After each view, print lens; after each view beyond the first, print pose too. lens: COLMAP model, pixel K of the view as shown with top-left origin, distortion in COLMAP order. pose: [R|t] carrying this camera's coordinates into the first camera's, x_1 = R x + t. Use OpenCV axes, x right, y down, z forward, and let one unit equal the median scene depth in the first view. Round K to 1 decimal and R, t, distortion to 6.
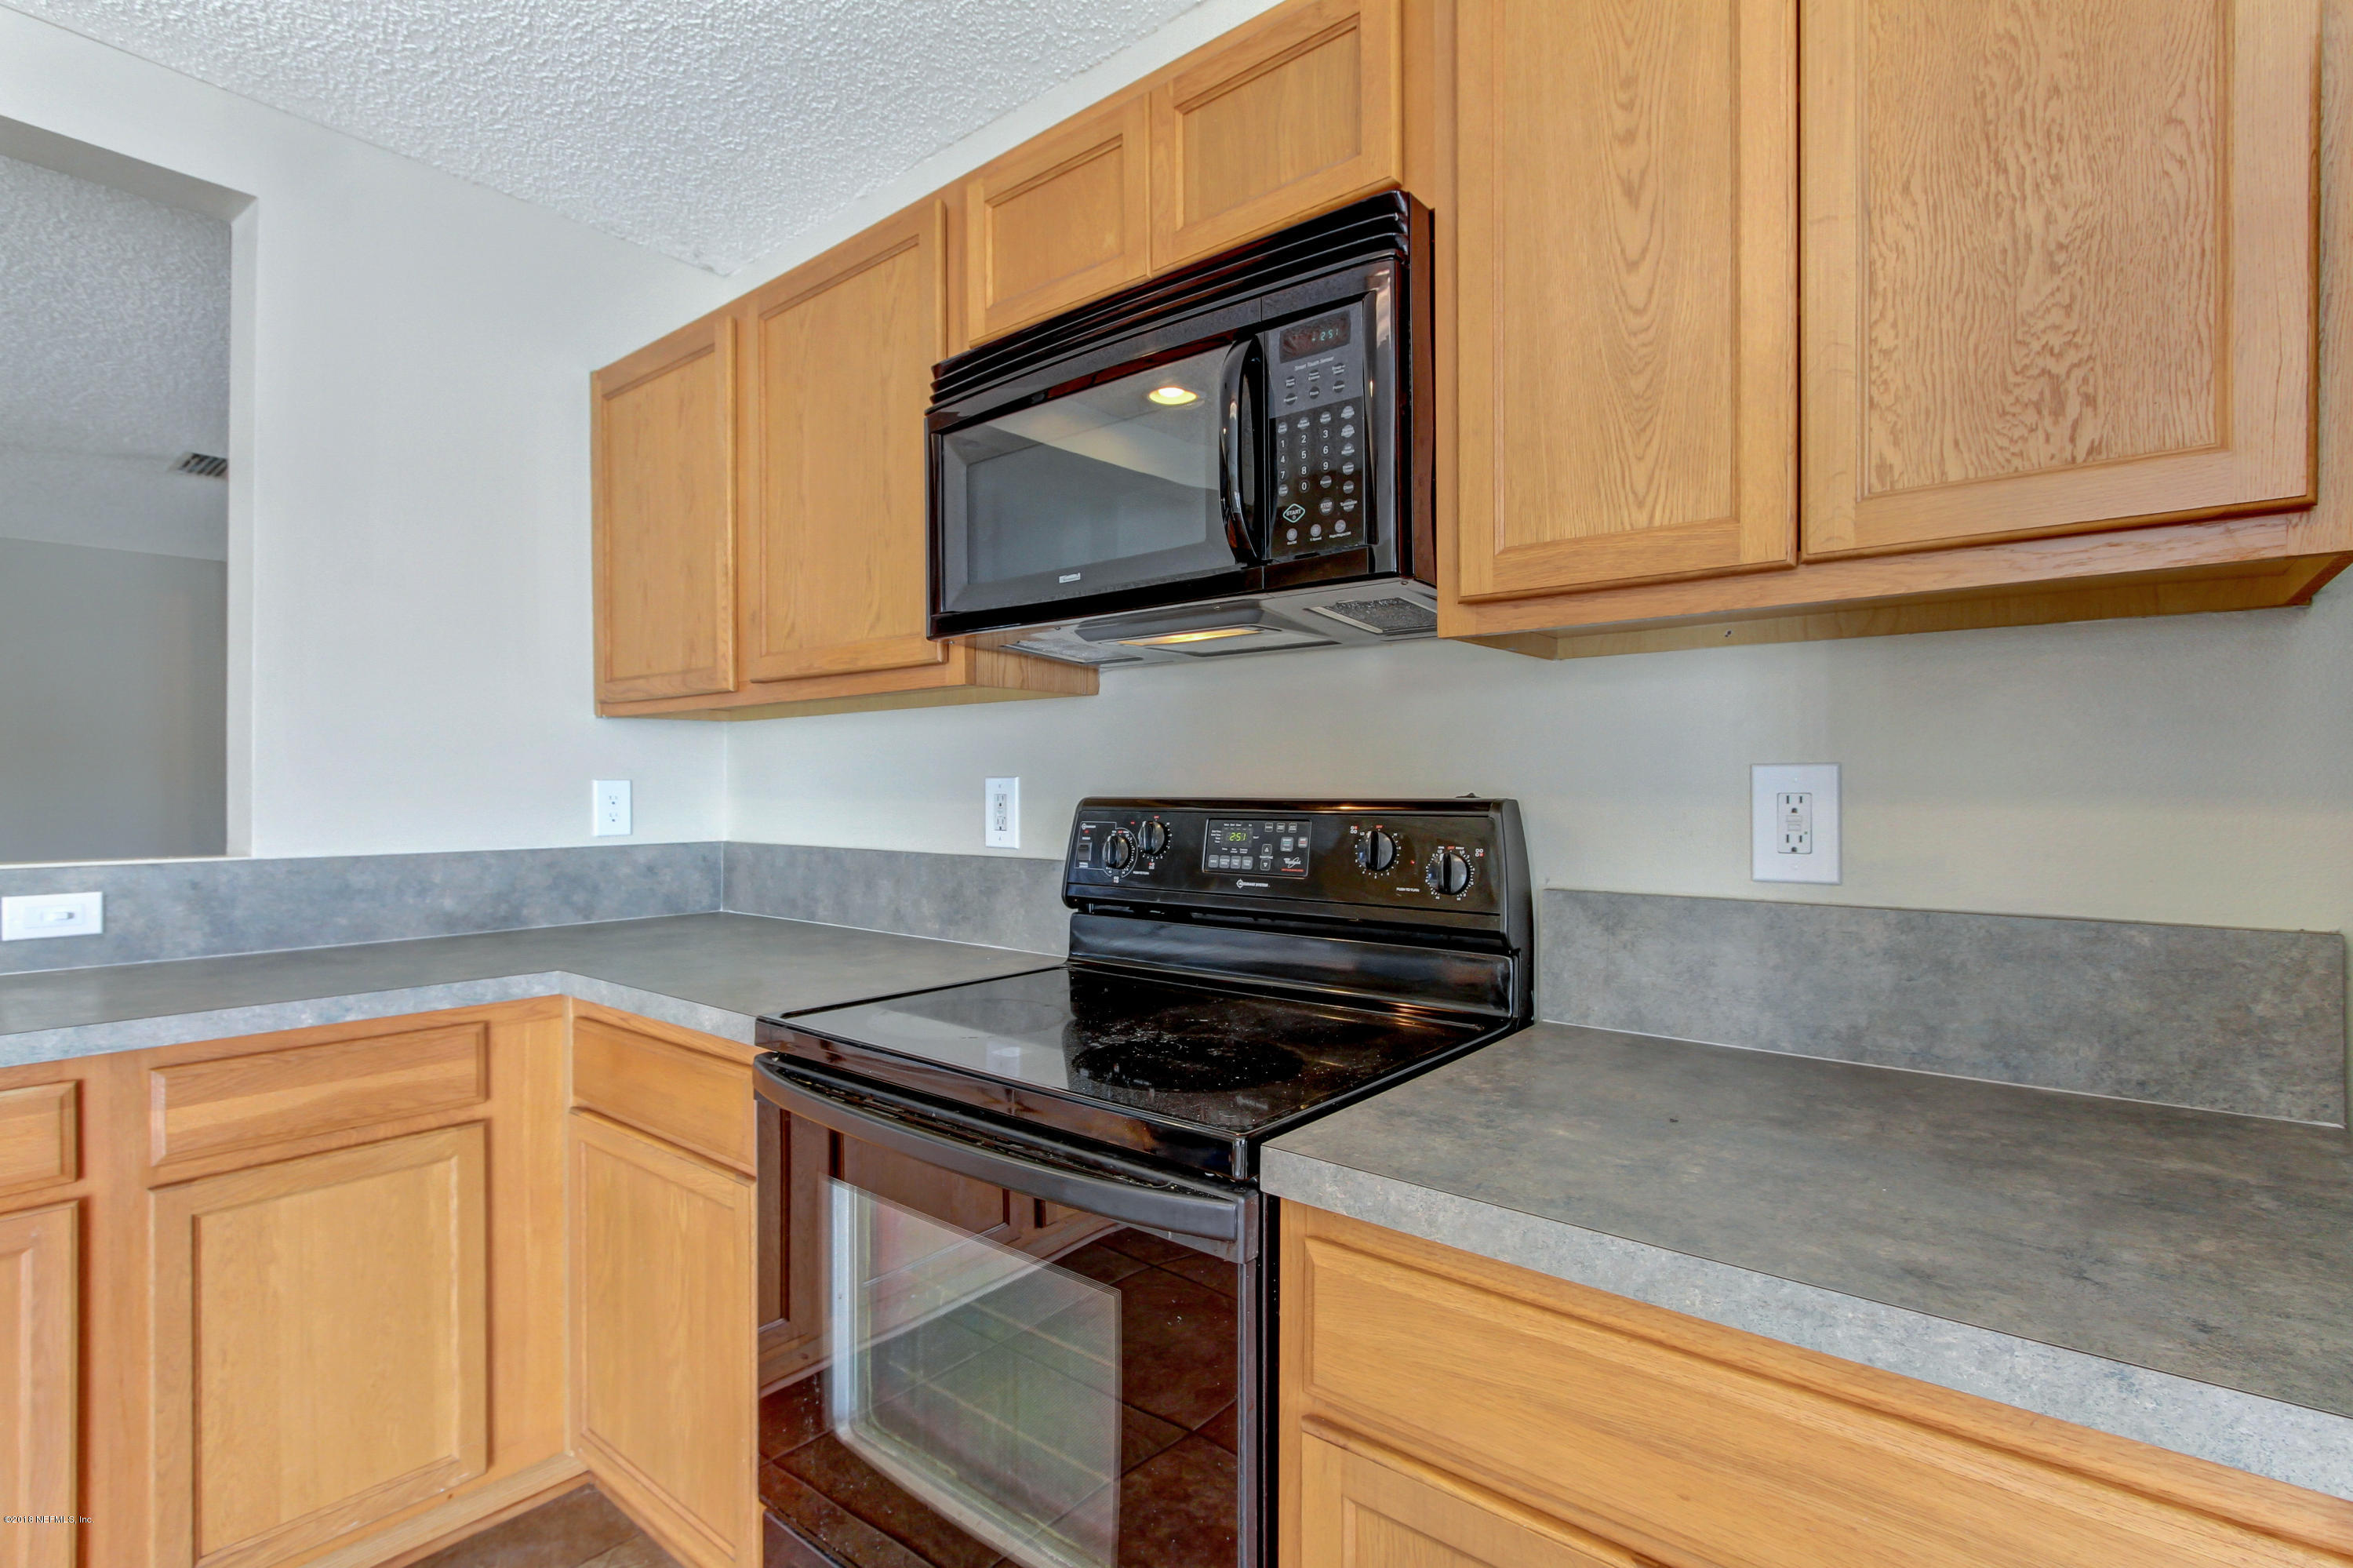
lens RADIAL K [[1090.5, 0, 1168.4], [0, 1090.5, 791.4], [0, 0, 1]] dist [-0.004101, -0.000377]
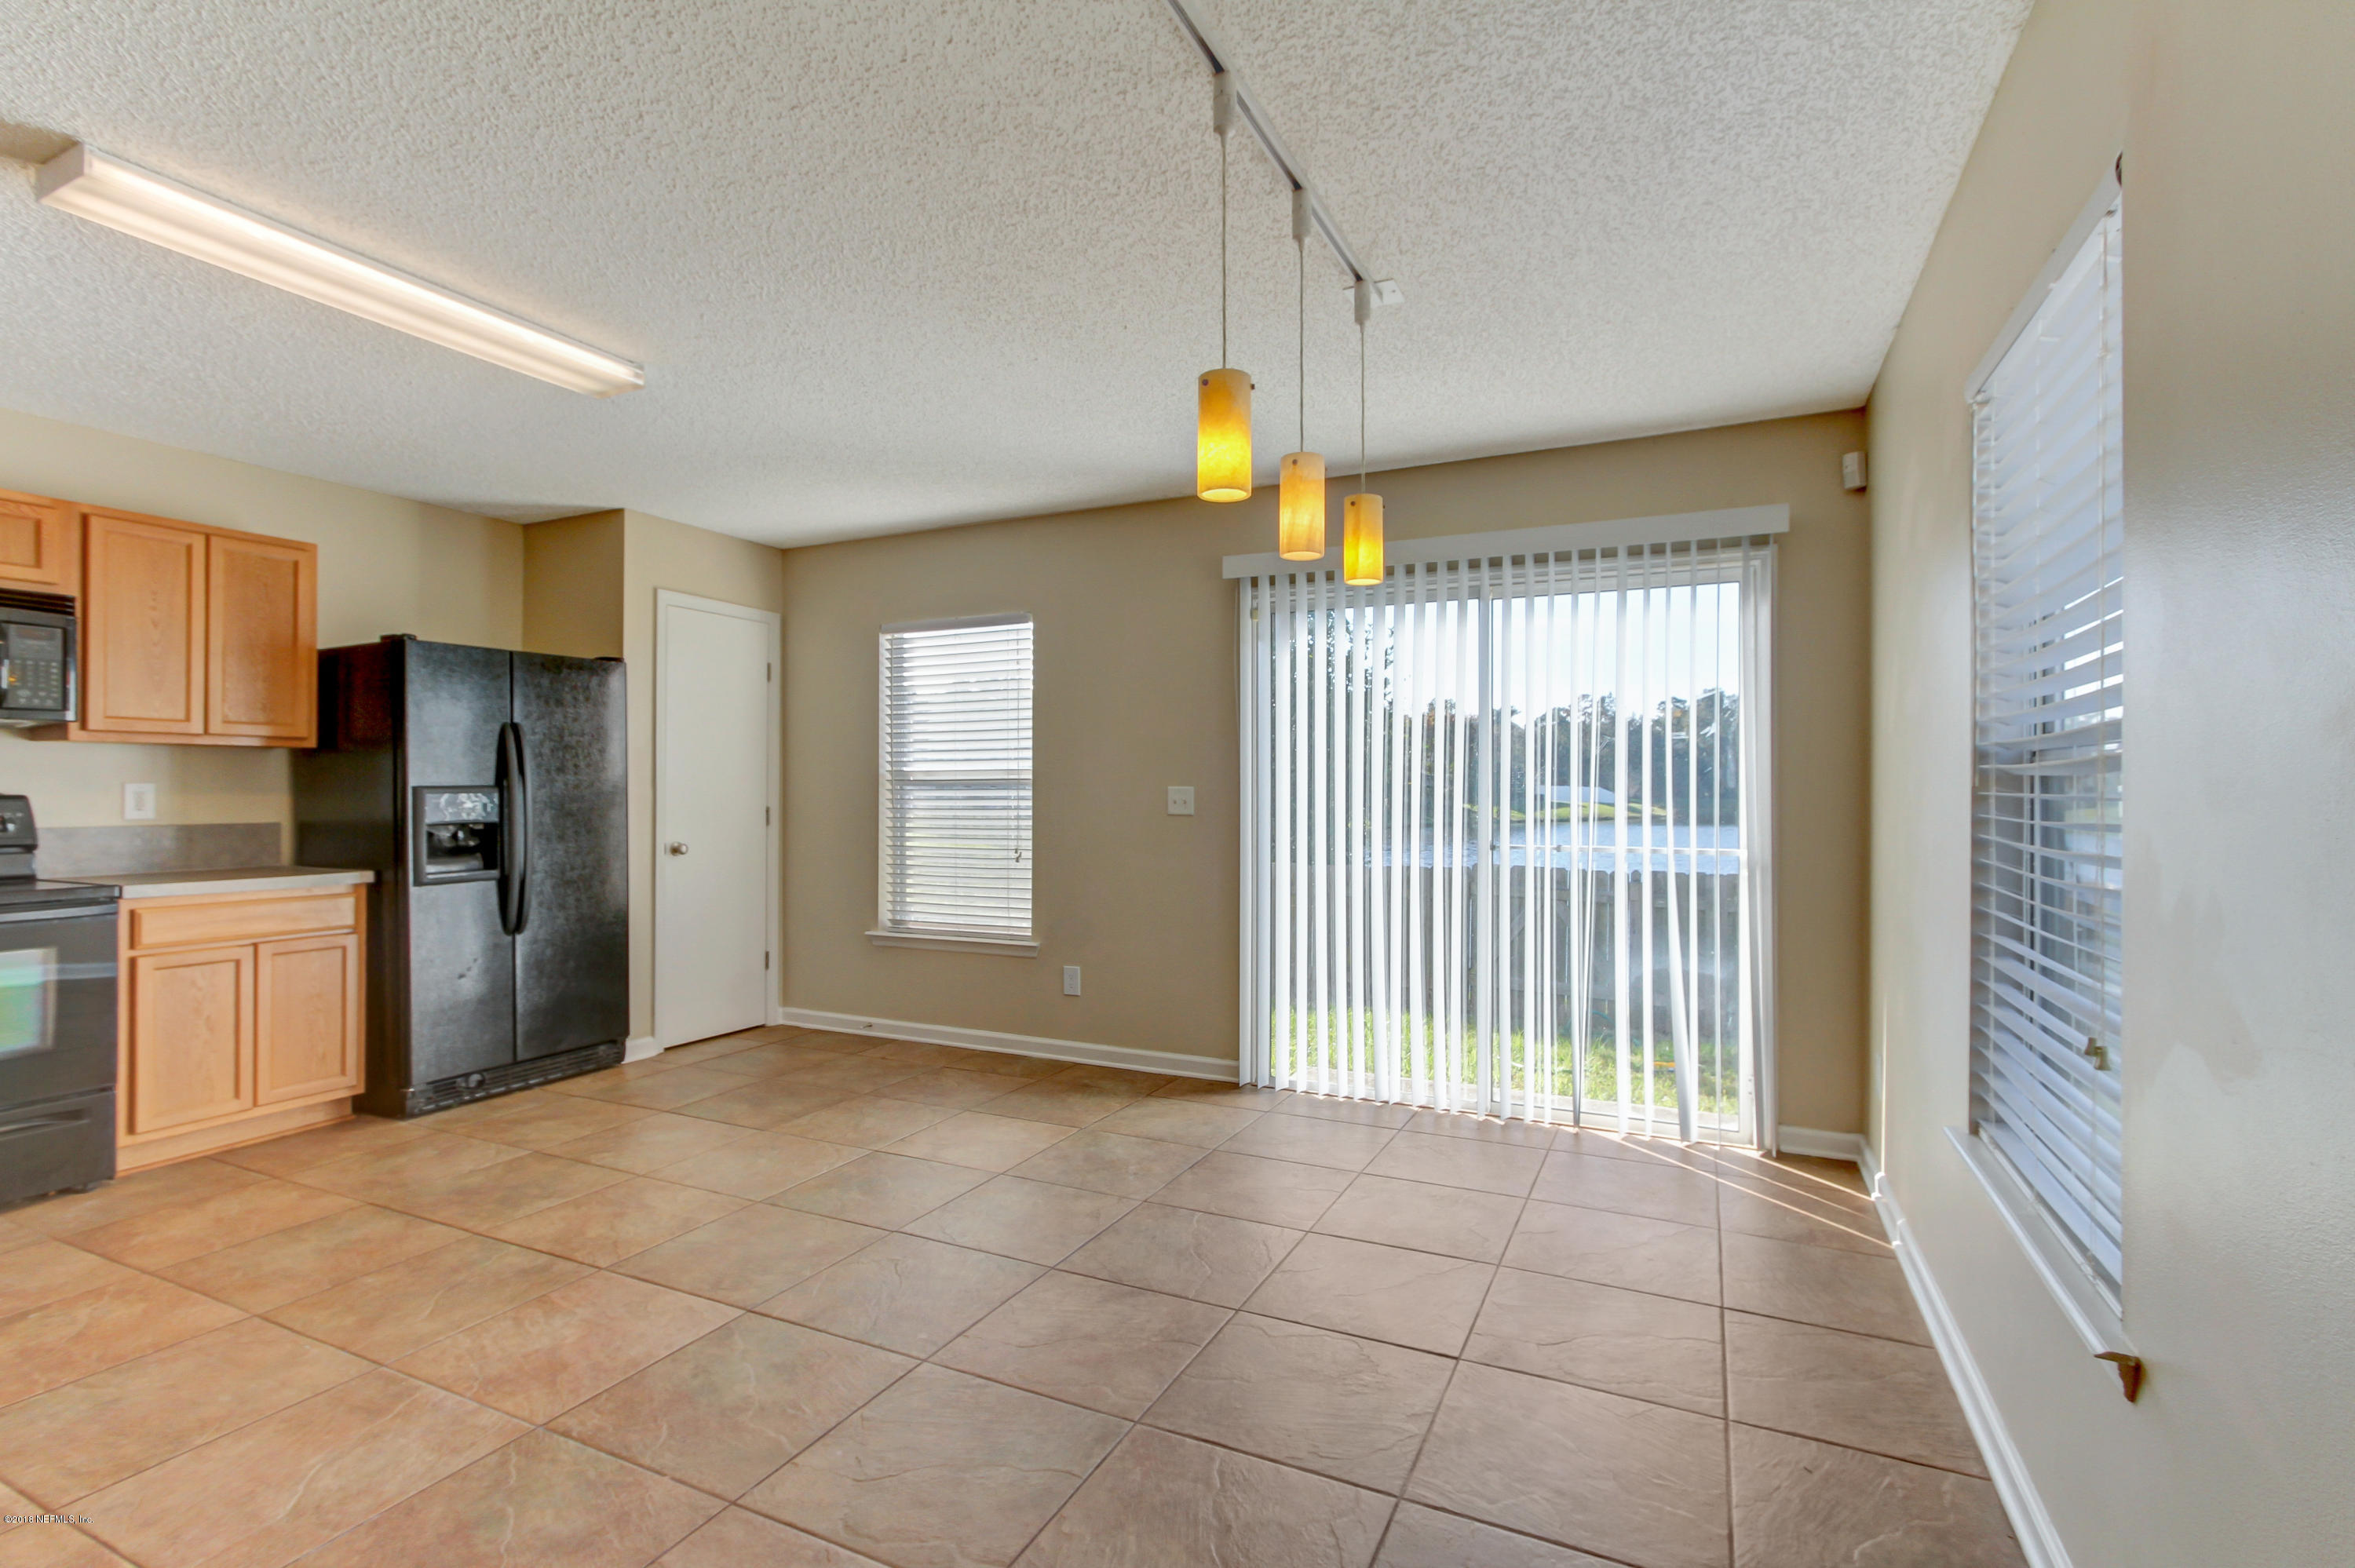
lens RADIAL K [[1094.6, 0, 1163.1], [0, 1094.6, 788.8], [0, 0, 1]] dist [0.002982, 0.001827]
pose [[-0.217578, -0.000265, 0.976043, -2.203326], [0.000410, 1.000000, 0.000363, -0.004413], [-0.976043, 0.000479, -0.217578, -0.836018]]
